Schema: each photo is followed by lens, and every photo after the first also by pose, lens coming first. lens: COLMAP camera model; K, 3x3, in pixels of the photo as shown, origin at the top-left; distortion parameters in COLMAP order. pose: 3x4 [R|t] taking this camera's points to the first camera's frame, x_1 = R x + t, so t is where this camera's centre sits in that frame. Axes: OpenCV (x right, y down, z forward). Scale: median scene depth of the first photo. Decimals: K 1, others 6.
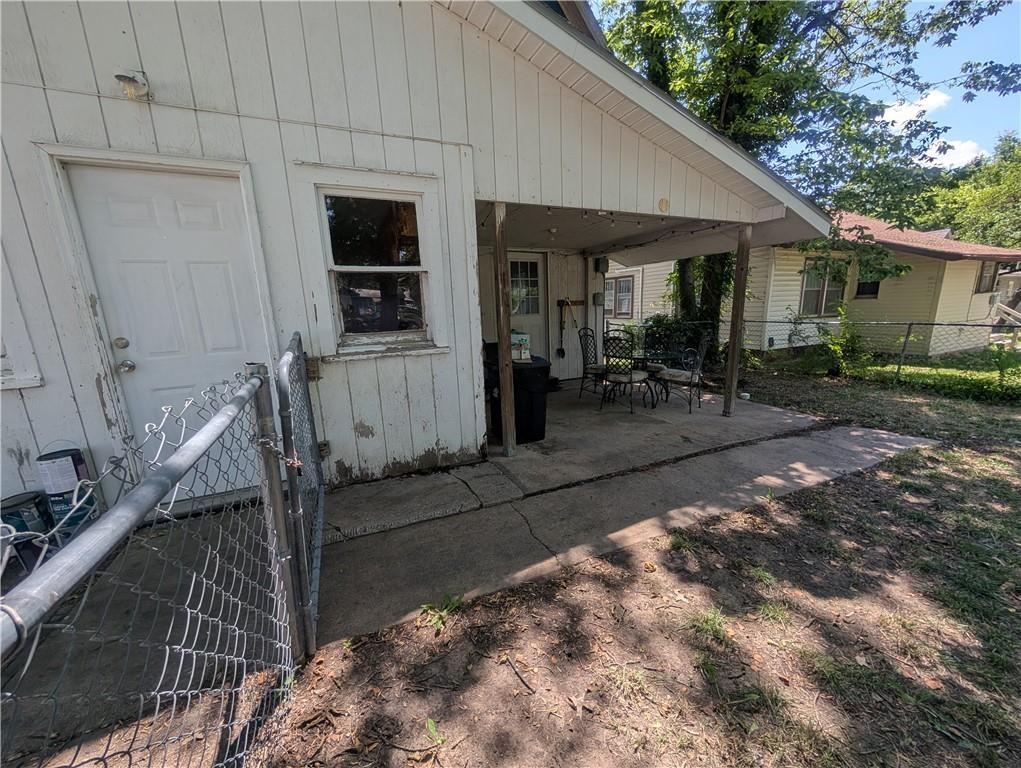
lens RADIAL K [[375.4, 0, 510.5], [0, 375.4, 387.8], [0, 0, 1]] dist [0.000560, 0.000249]
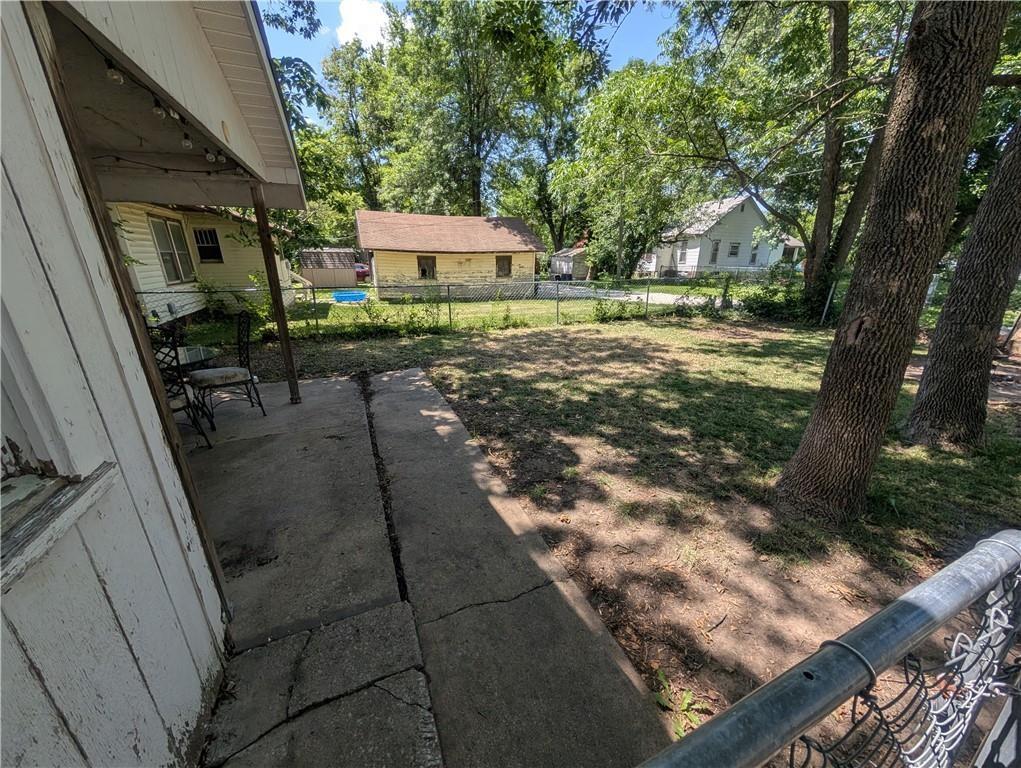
lens RADIAL K [[375.4, 0, 510.5], [0, 375.4, 387.8], [0, 0, 1]] dist [0.000560, 0.000249]
pose [[0.037761, -0.300768, 0.952949, -0.469504], [0.203046, 0.936045, 0.287387, -0.207843], [-0.978441, 0.182641, 0.096415, 0.719907]]
